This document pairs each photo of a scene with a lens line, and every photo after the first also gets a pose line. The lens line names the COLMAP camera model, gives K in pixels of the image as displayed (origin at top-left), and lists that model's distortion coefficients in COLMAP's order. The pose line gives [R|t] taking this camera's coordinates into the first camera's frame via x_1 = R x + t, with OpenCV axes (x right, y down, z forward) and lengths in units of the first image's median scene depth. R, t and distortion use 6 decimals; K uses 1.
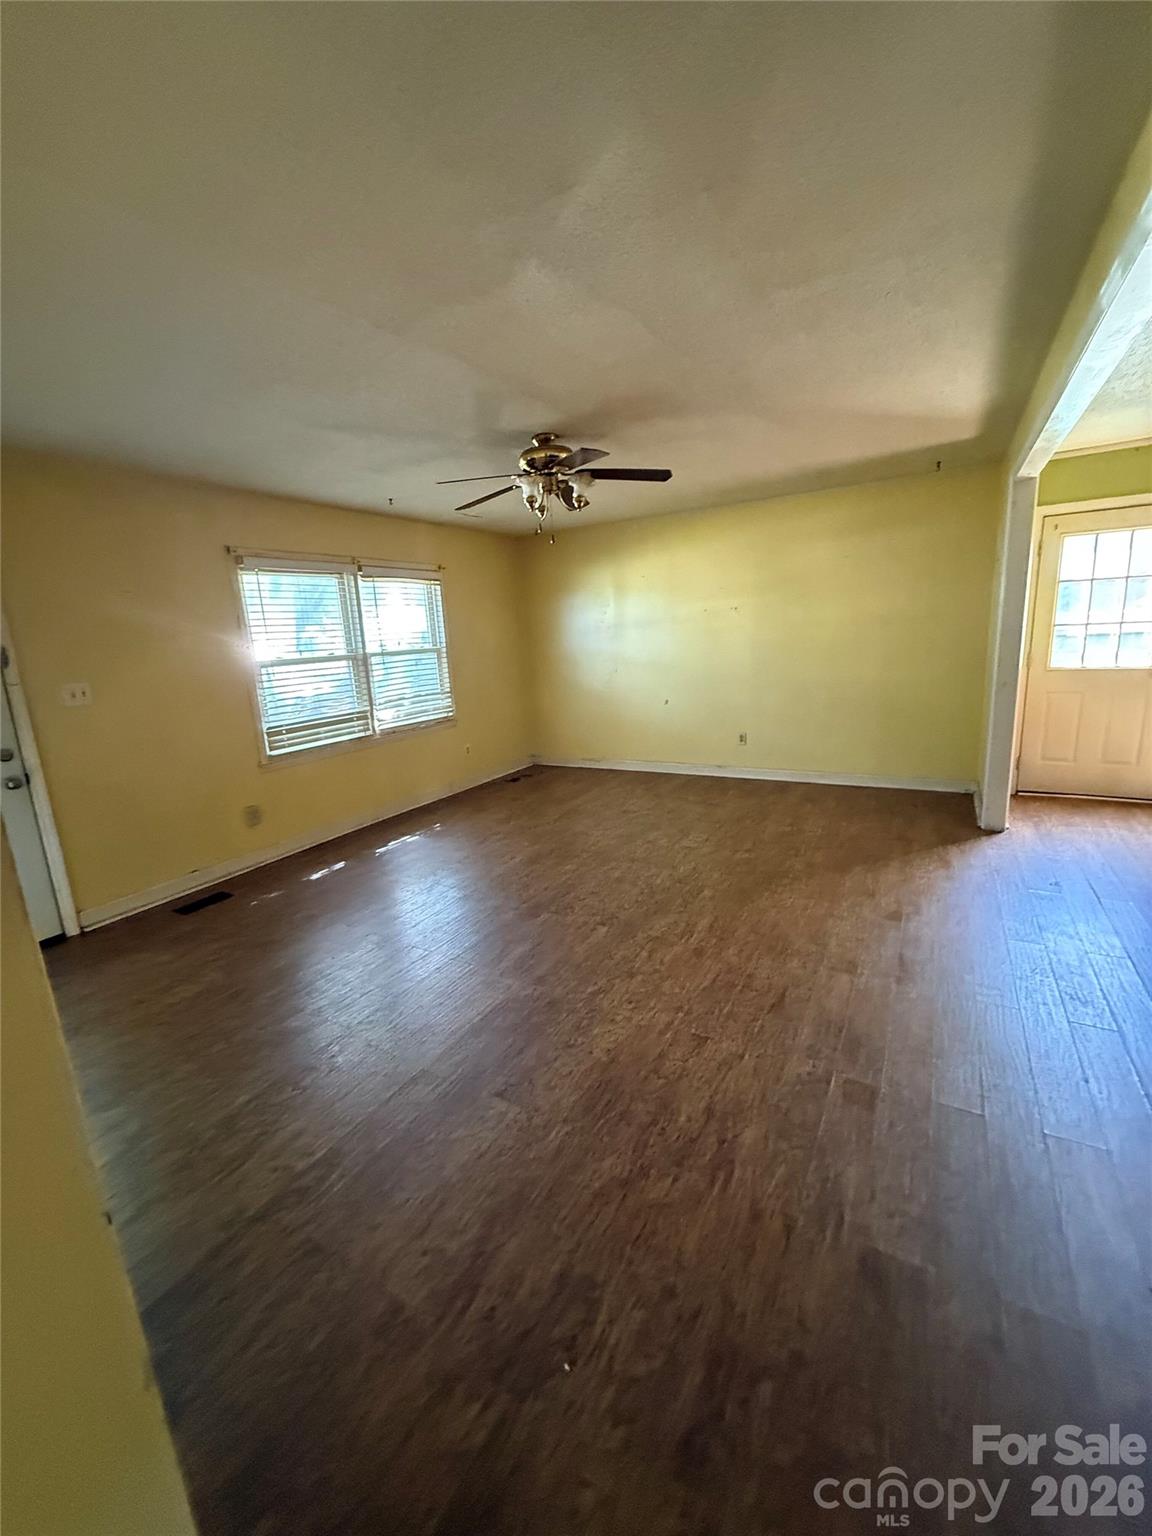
lens RADIAL K [[612.5, 0, 574.2], [0, 612.5, 763.8], [0, 0, 1]] dist [-0.001337, 0.000609]
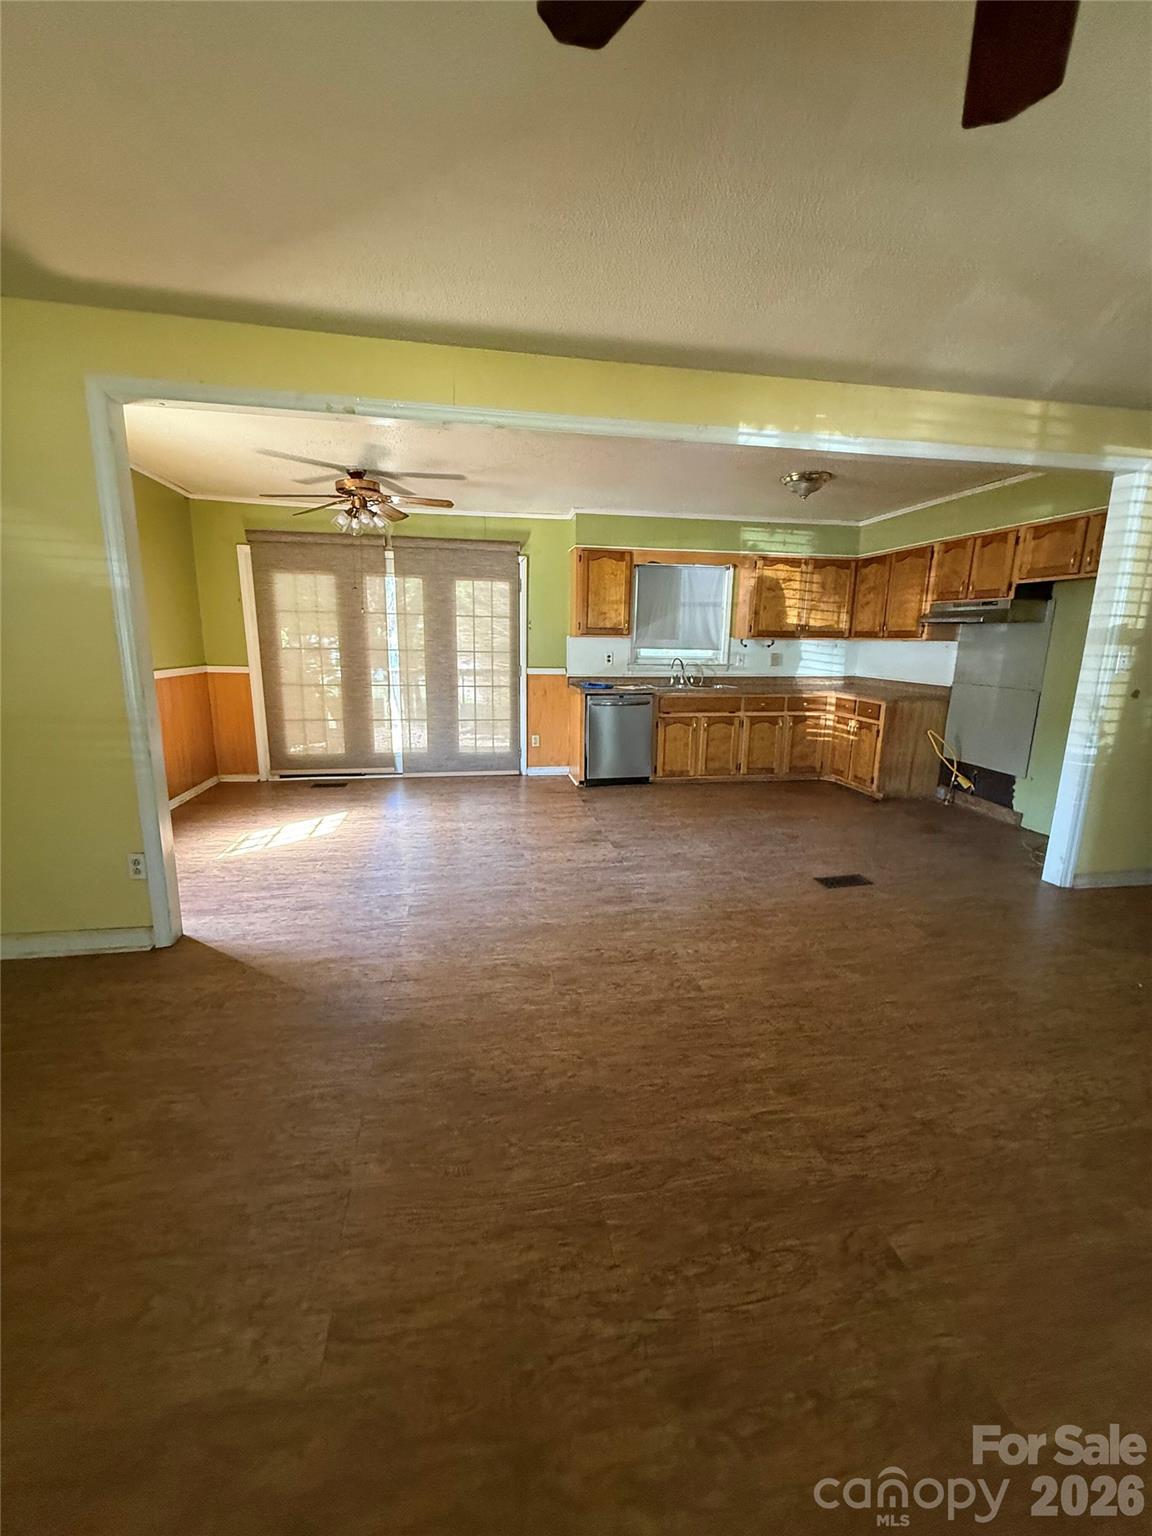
lens RADIAL K [[612.5, 0, 574.2], [0, 612.5, 763.8], [0, 0, 1]] dist [-0.001337, 0.000609]
pose [[-0.644381, -0.102731, 0.757772, -0.088215], [0.184276, 0.940872, 0.284256, -0.203082], [-0.742169, 0.322809, -0.587350, 1.129887]]
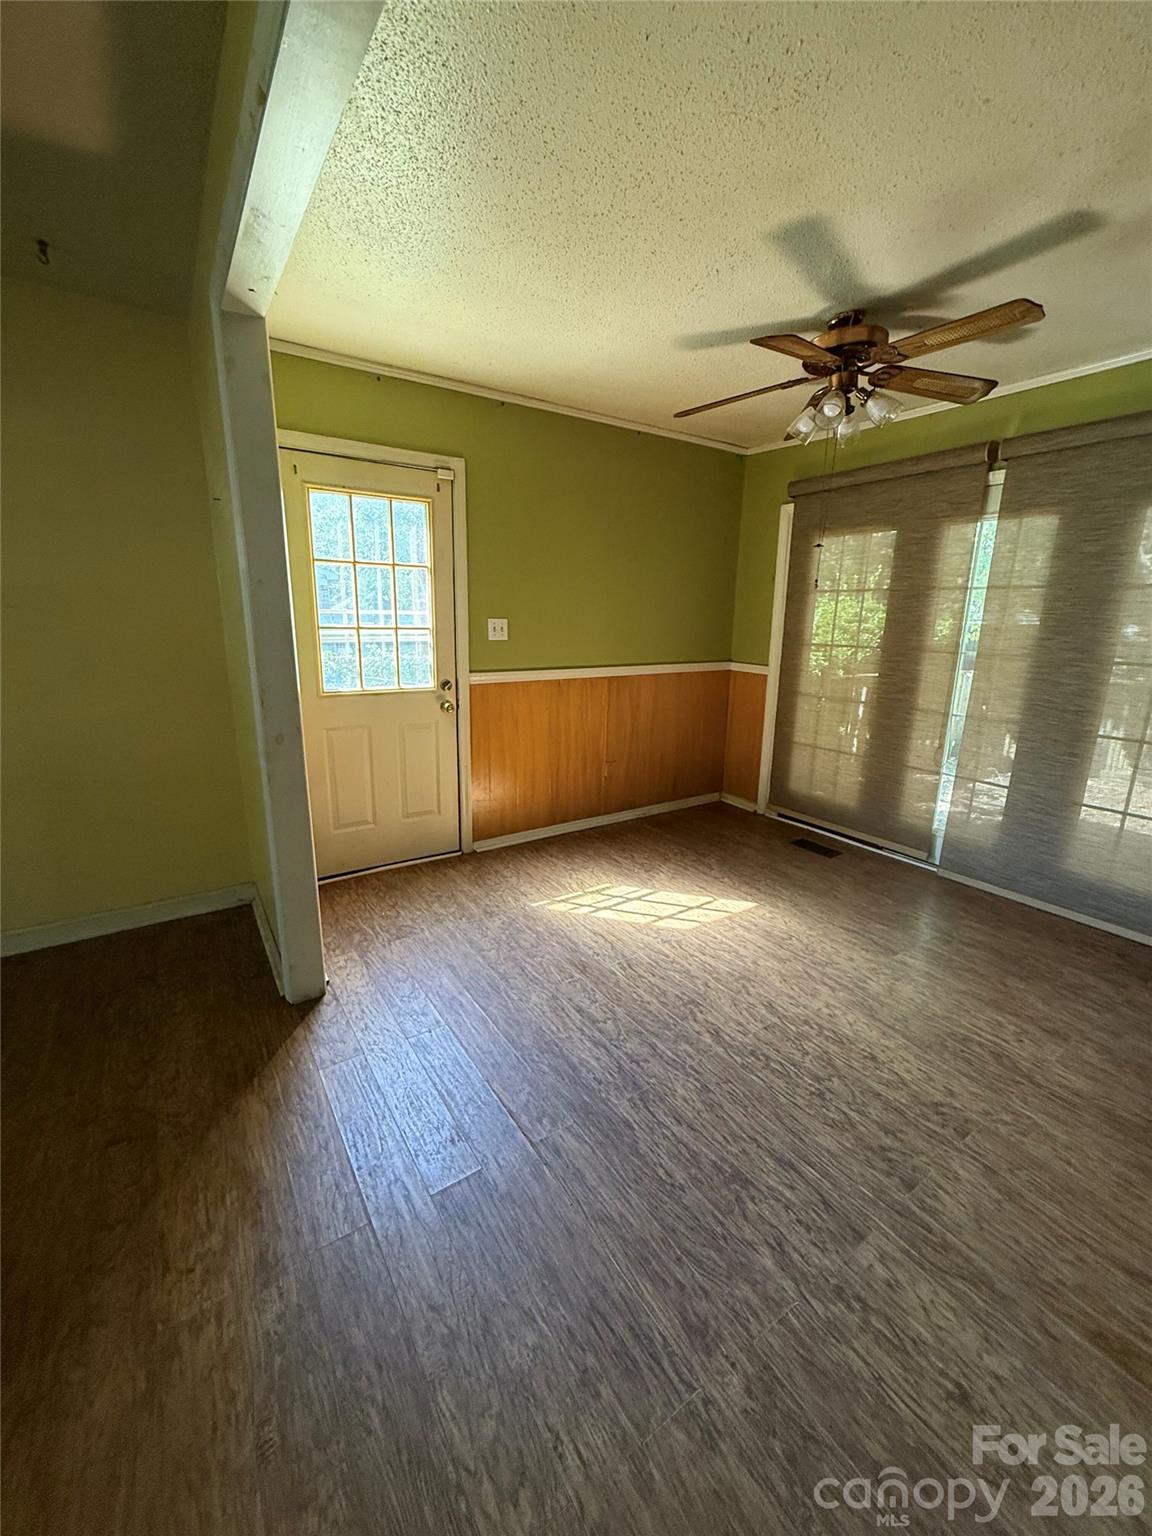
lens RADIAL K [[612.5, 0, 574.2], [0, 612.5, 763.8], [0, 0, 1]] dist [-0.001337, 0.000609]
pose [[0.439521, -0.147016, 0.886120, 0.375721], [0.149574, 0.984720, 0.089185, -0.125692], [-0.885691, 0.093342, 0.454795, 0.583509]]
